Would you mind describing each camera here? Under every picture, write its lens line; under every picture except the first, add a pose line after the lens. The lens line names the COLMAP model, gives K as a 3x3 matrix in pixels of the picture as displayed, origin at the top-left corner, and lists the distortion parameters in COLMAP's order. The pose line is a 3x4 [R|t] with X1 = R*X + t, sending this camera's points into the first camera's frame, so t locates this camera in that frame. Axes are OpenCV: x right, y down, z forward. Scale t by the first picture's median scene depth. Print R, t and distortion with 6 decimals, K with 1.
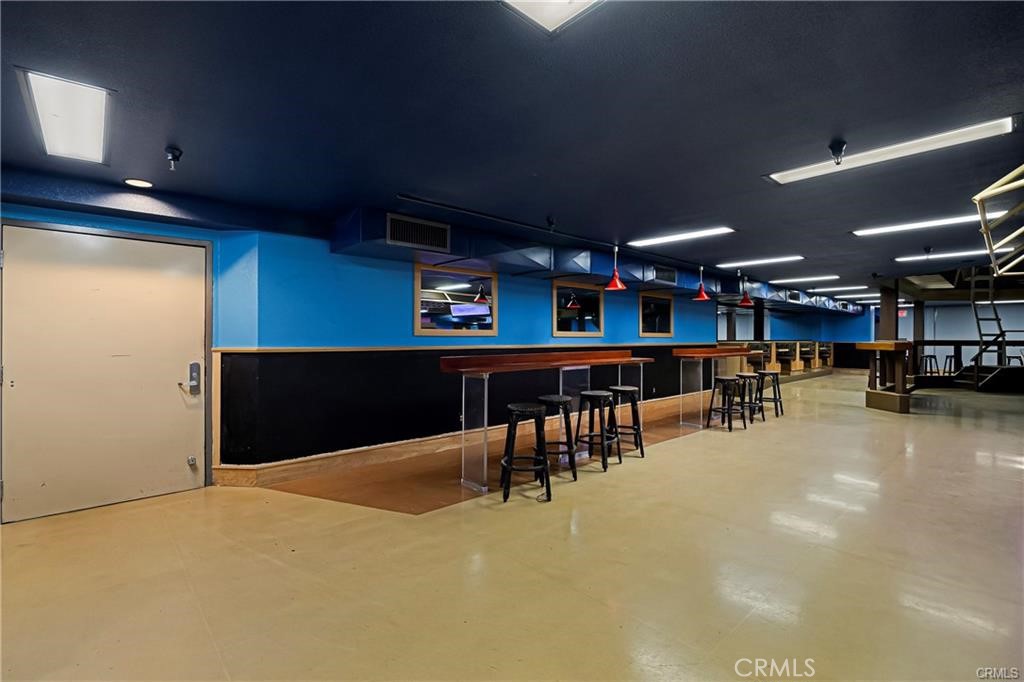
lens RADIAL K [[464.0, 0, 513.5], [0, 464.0, 337.4], [0, 0, 1]] dist [-0.000172, 0.000151]
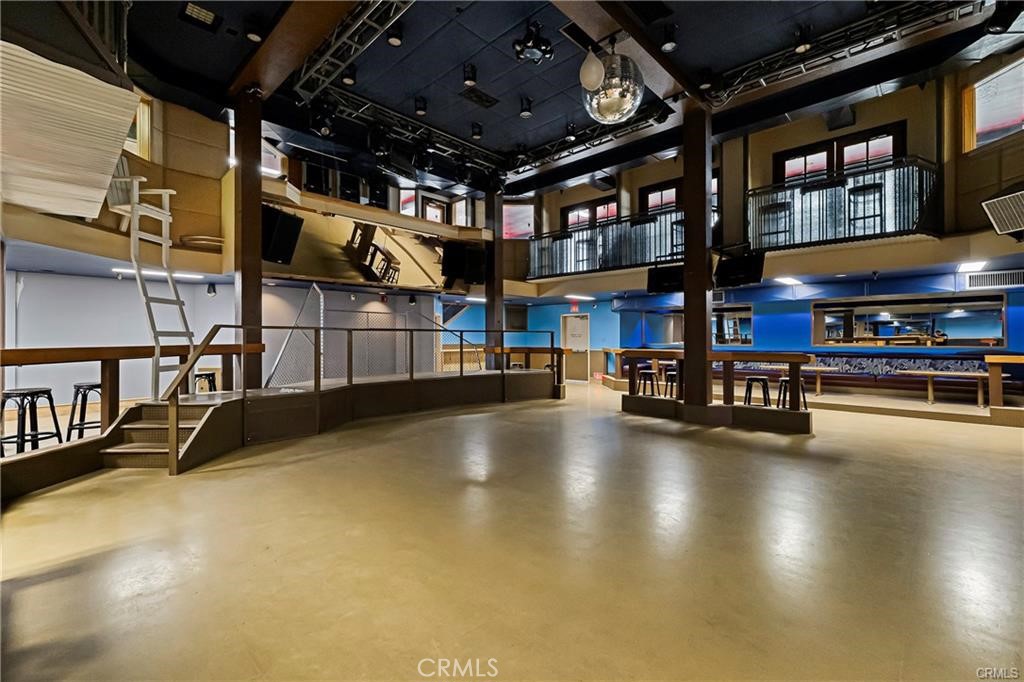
lens RADIAL K [[445.3, 0, 514.6], [0, 445.3, 339.2], [0, 0, 1]] dist [0.001689, -0.000847]
pose [[-0.083751, -0.000269, 0.996487, 0.541973], [0.004073, 0.999992, 0.000612, 0.001179], [-0.996478, 0.004110, -0.083749, 0.682075]]
